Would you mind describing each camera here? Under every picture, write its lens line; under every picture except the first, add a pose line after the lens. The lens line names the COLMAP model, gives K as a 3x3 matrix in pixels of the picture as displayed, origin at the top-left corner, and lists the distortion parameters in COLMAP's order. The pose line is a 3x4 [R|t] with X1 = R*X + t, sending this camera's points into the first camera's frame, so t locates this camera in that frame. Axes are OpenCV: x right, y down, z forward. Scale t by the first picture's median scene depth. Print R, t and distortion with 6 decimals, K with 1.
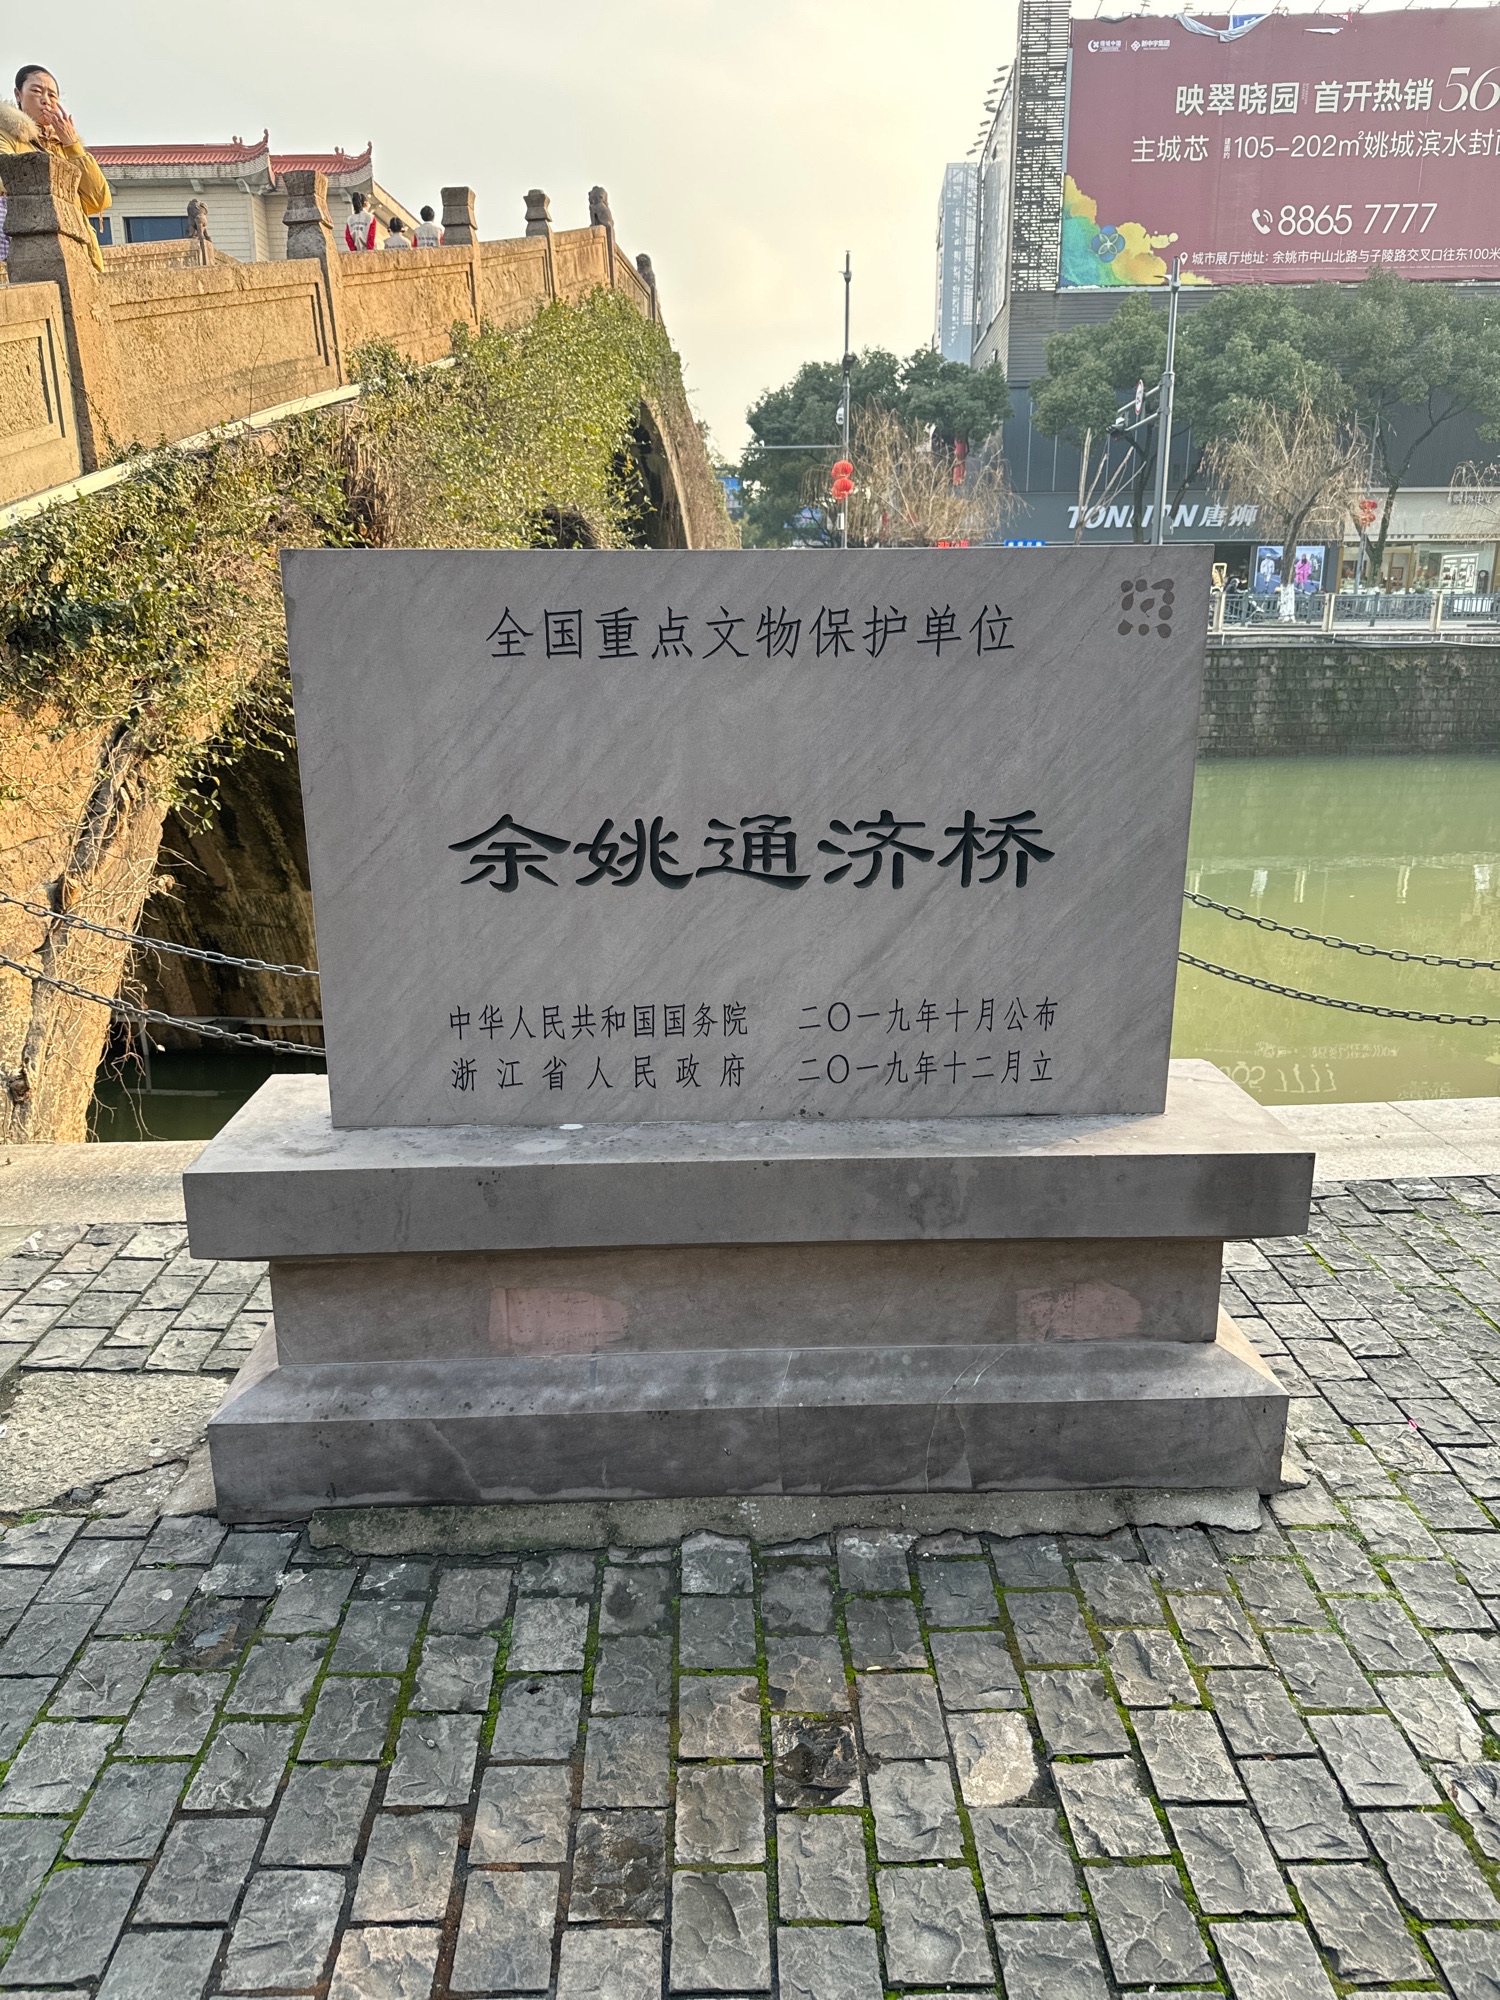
lens RADIAL K [[1389.3, 0, 736.6], [0, 1389.3, 998.3], [0, 0, 1]] dist [0.106728, -0.131470]
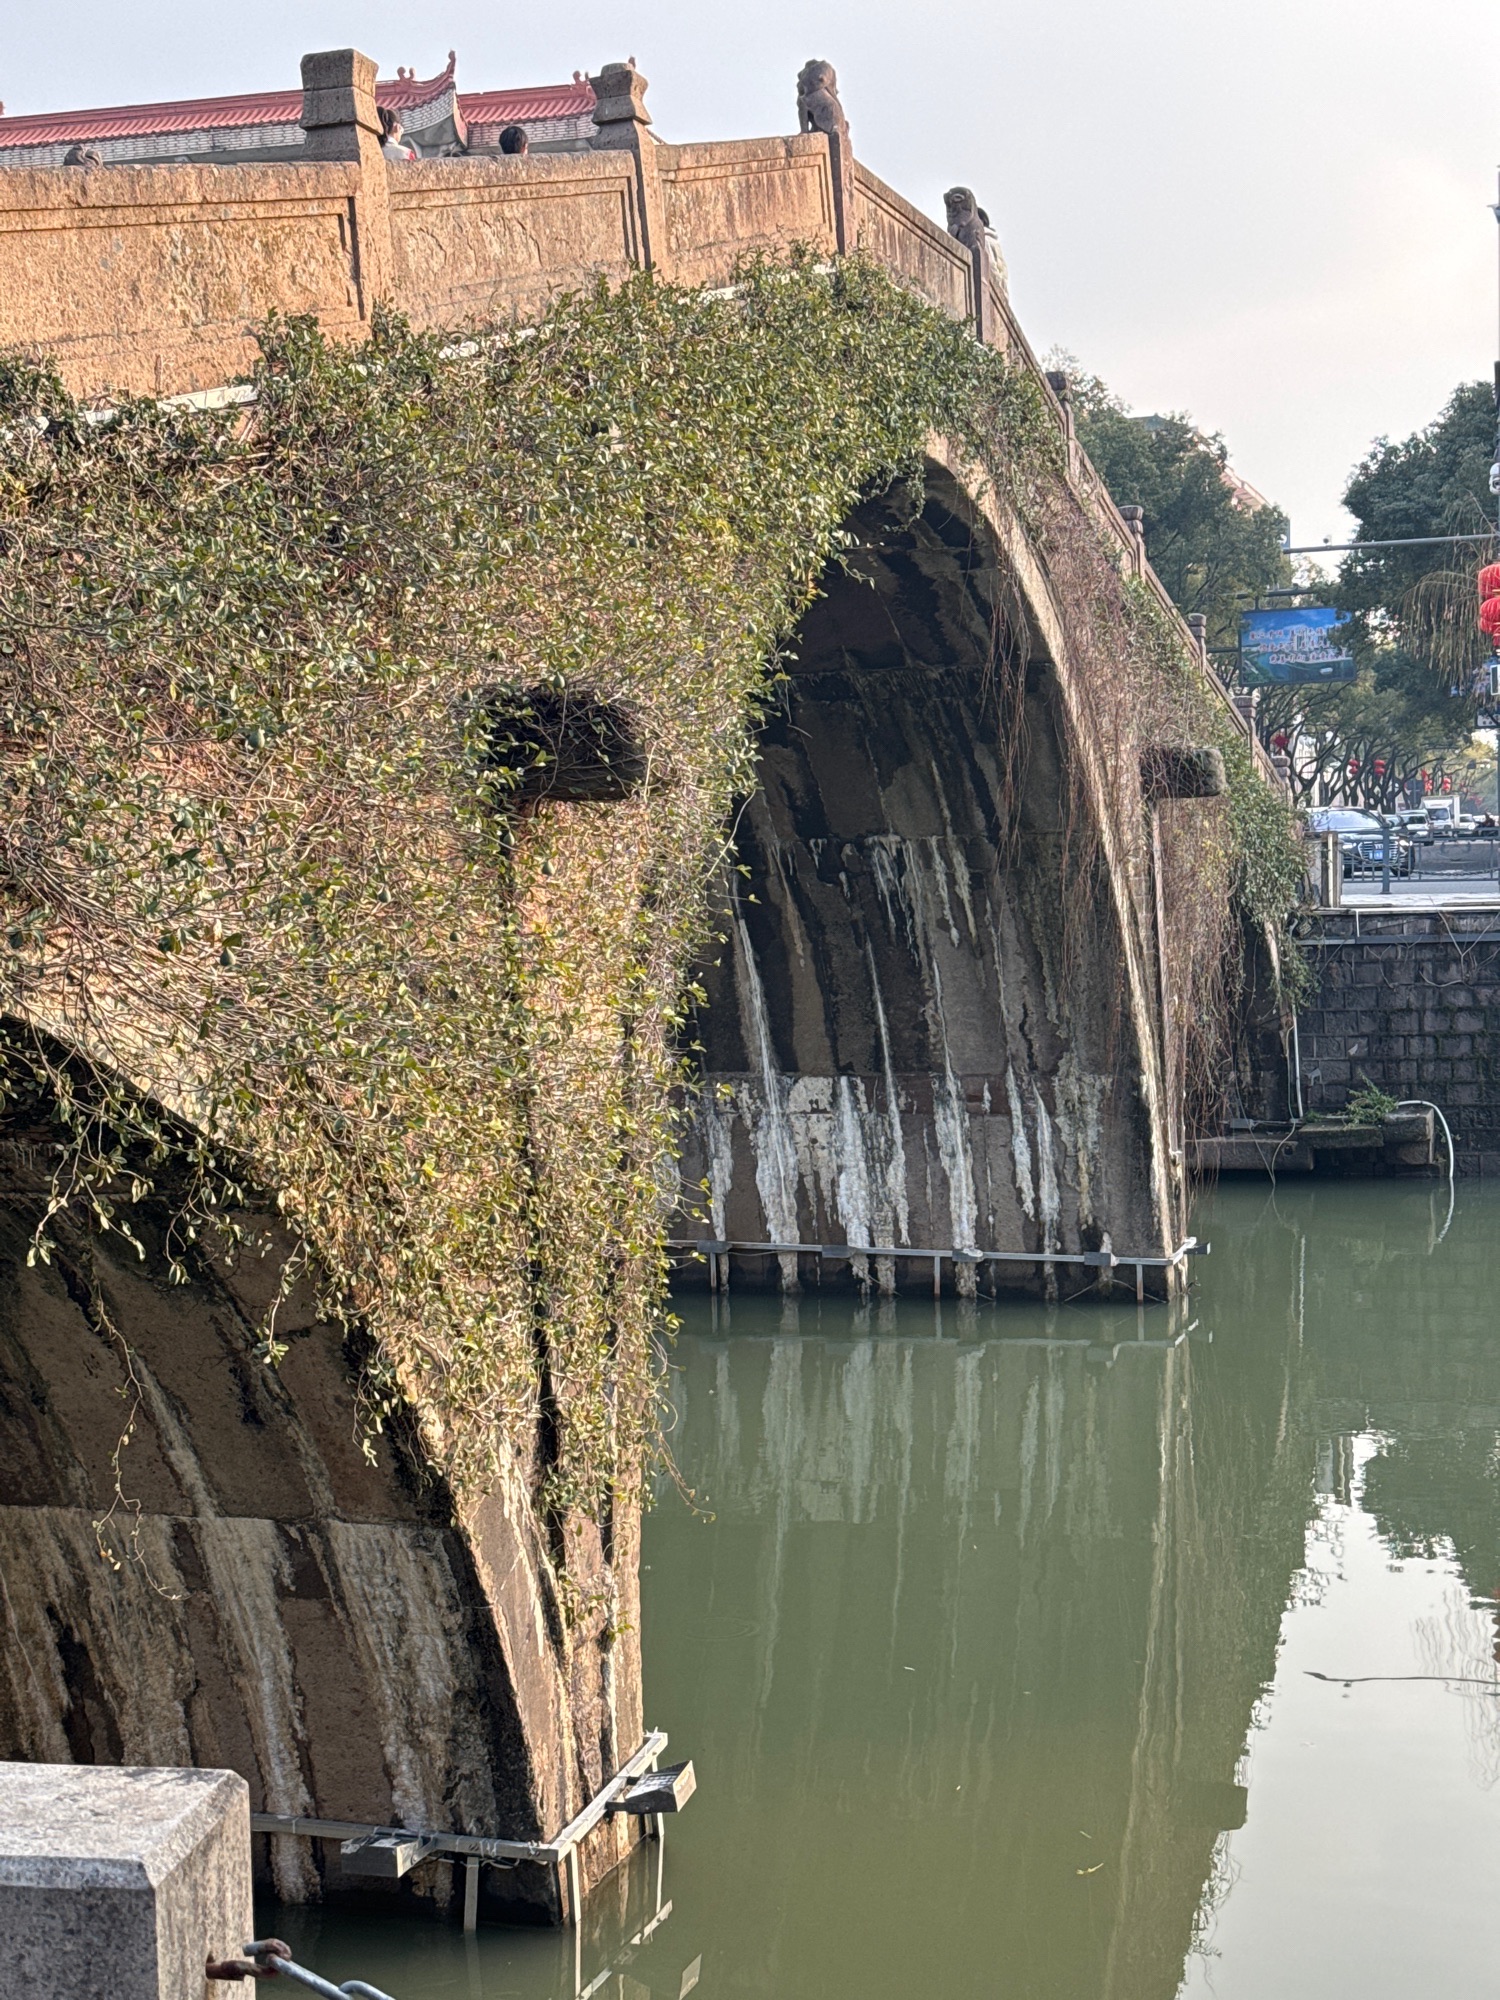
lens RADIAL K [[2768.7, 0, 750.0], [0, 2768.7, 1000.0], [0, 0, 1]] dist [0.195442, -0.374633]
pose [[0.973933, -0.010356, -0.226598, 0.678358], [-0.038508, 0.976909, -0.210157, -0.273661], [0.223542, 0.213404, 0.951046, 0.832678]]
